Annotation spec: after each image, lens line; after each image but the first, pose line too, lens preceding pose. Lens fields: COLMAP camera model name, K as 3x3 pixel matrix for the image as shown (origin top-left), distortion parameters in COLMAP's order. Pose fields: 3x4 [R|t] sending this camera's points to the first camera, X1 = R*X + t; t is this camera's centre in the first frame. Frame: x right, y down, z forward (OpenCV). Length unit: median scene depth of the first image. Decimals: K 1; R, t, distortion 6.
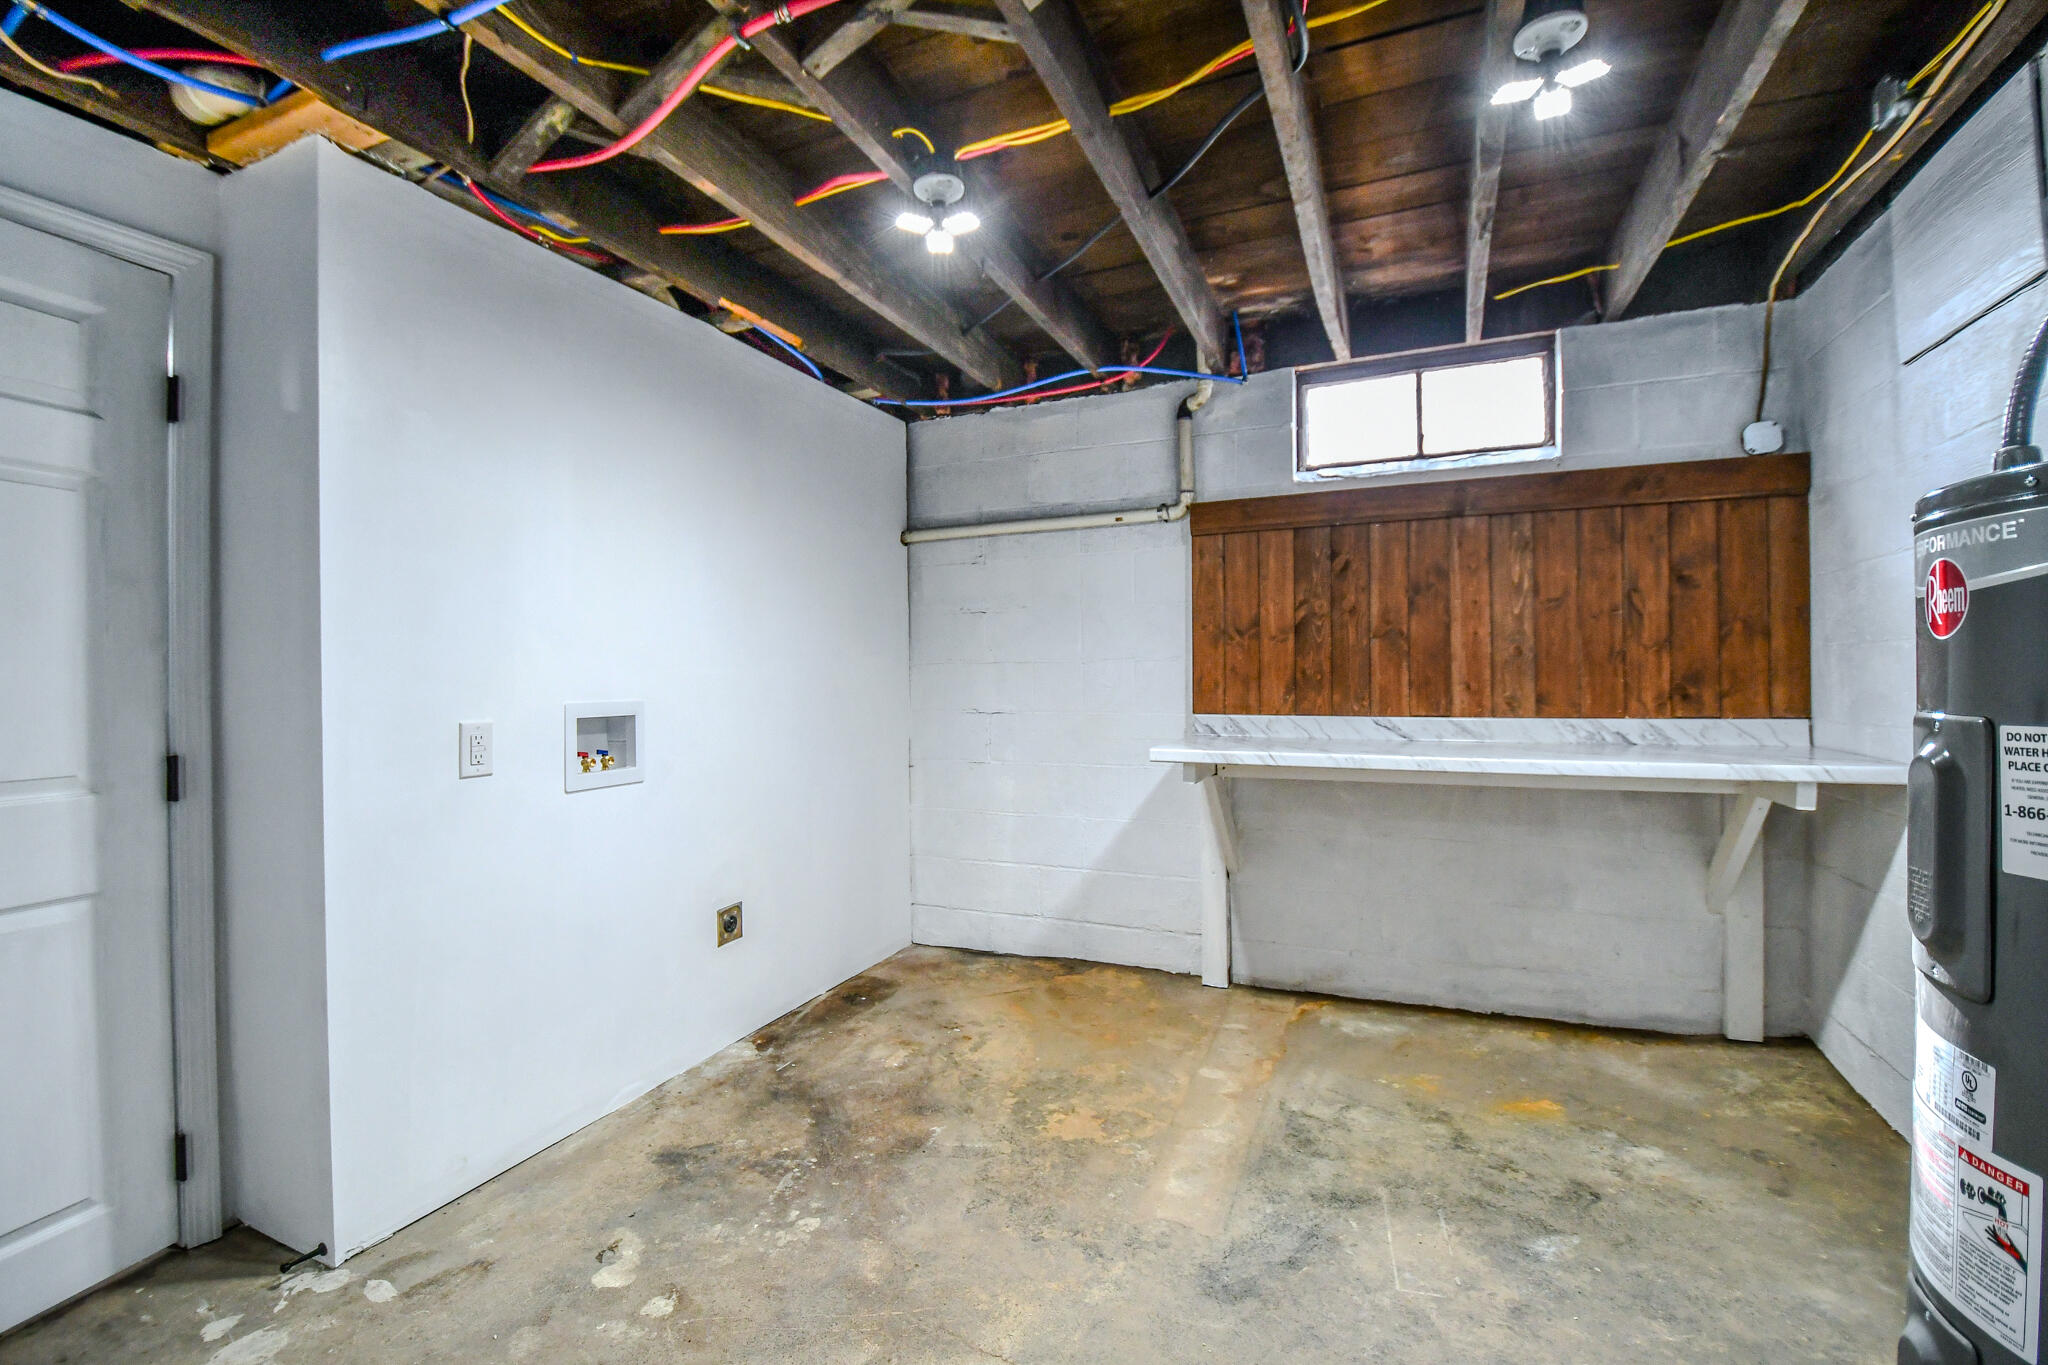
lens RADIAL K [[891.4, 0, 1020.1], [0, 891.4, 675.9], [0, 0, 1]] dist [0.010461, -0.019905]
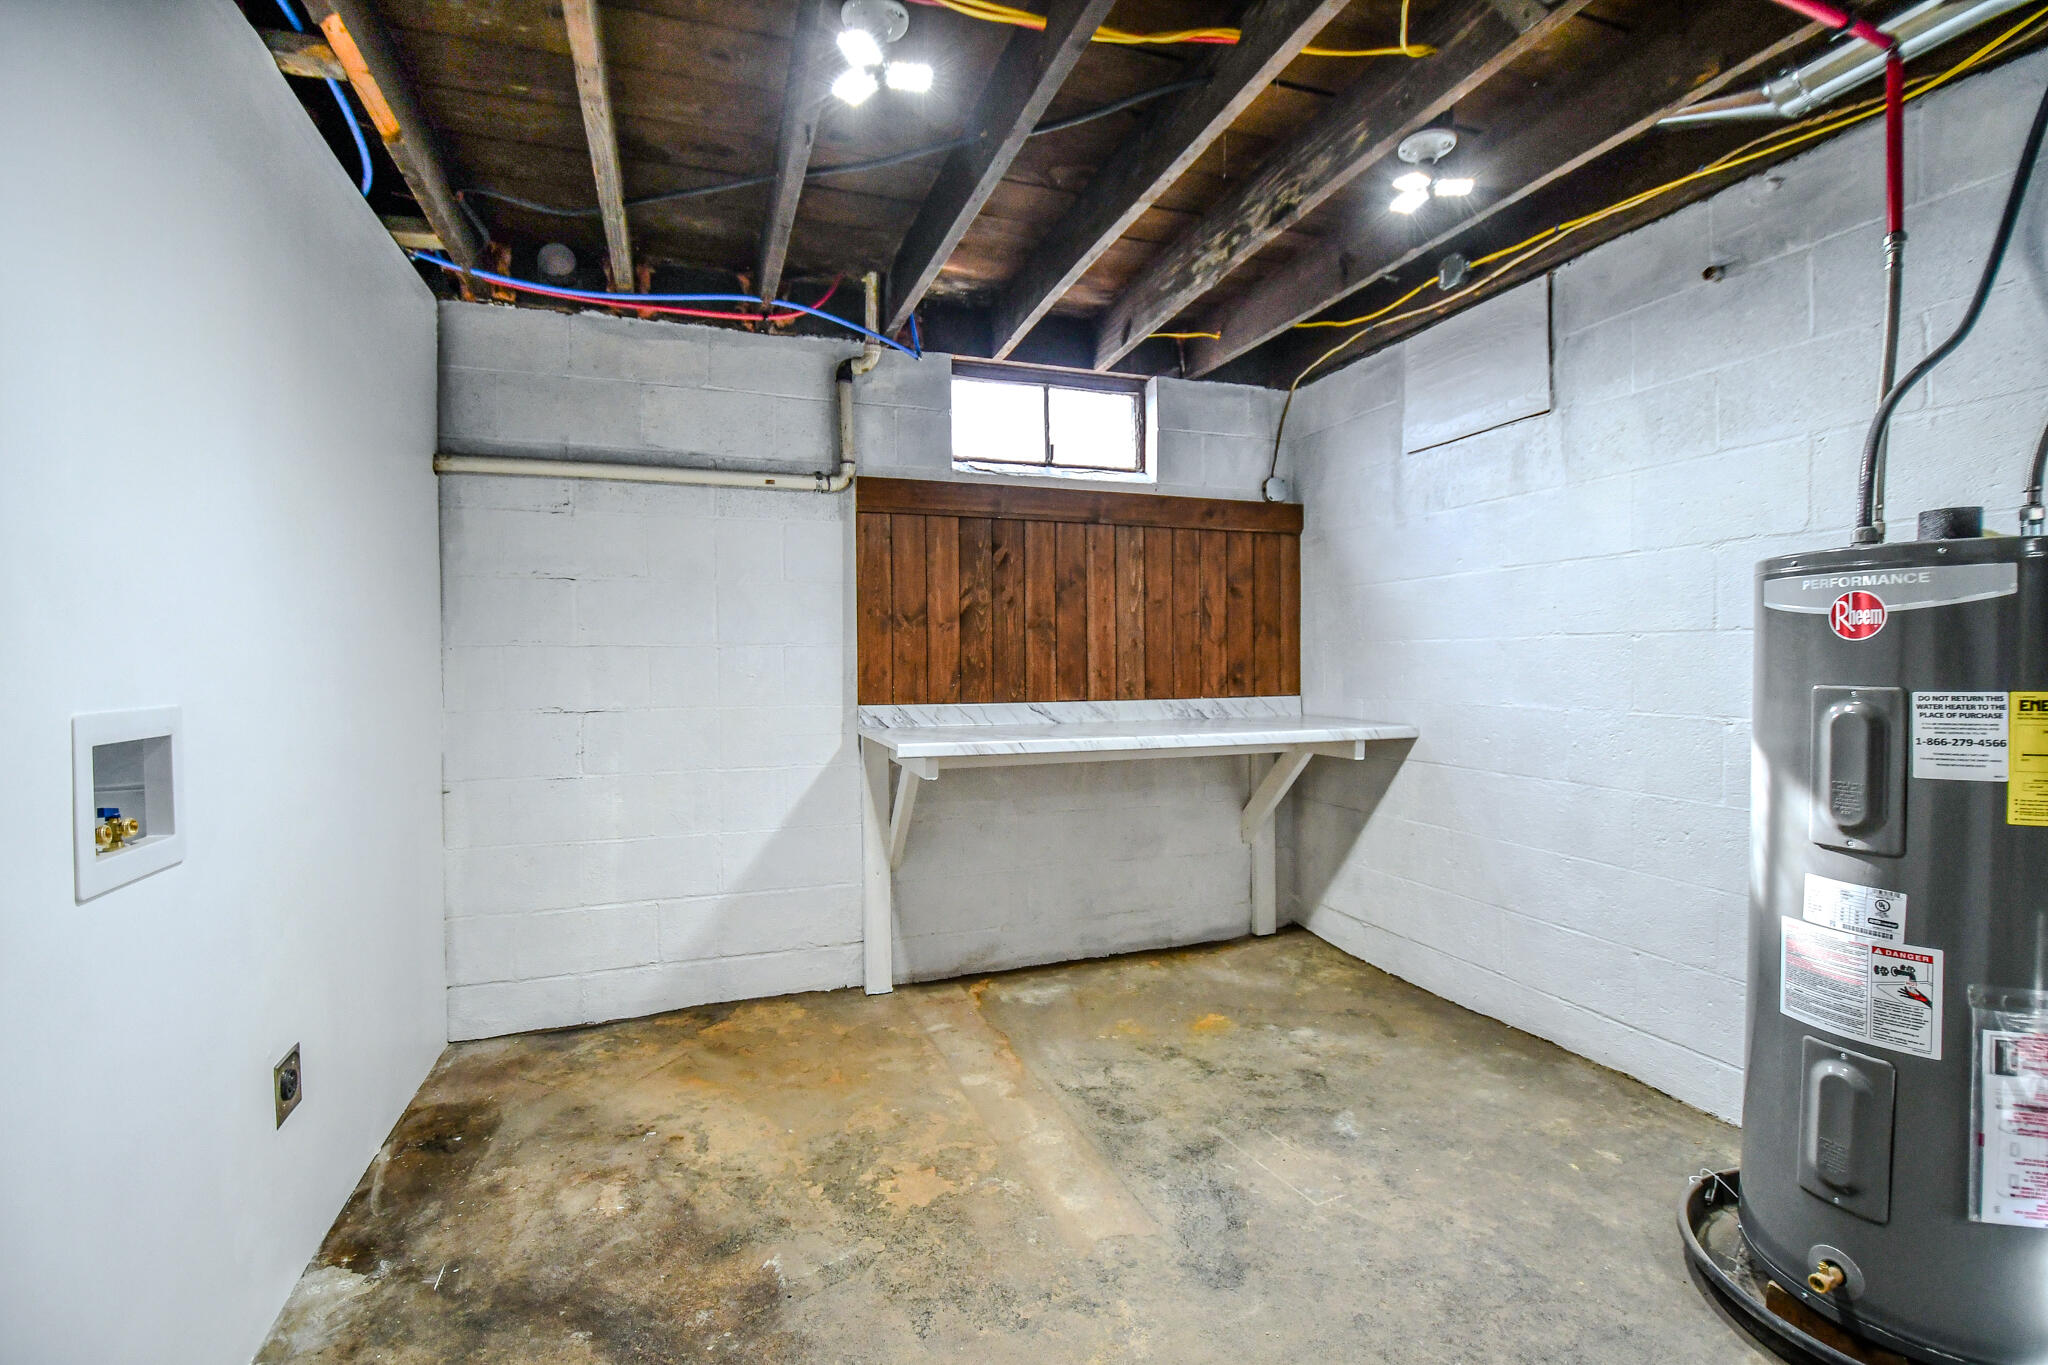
lens RADIAL K [[884.8, 0, 1022.6], [0, 884.8, 676.6], [0, 0, 1]] dist [0.031253, -0.036680]
pose [[0.736299, -0.006438, 0.676626, -0.345183], [-0.001848, 0.999932, 0.011526, 0.002657], [-0.676654, -0.009737, 0.736236, 0.239226]]
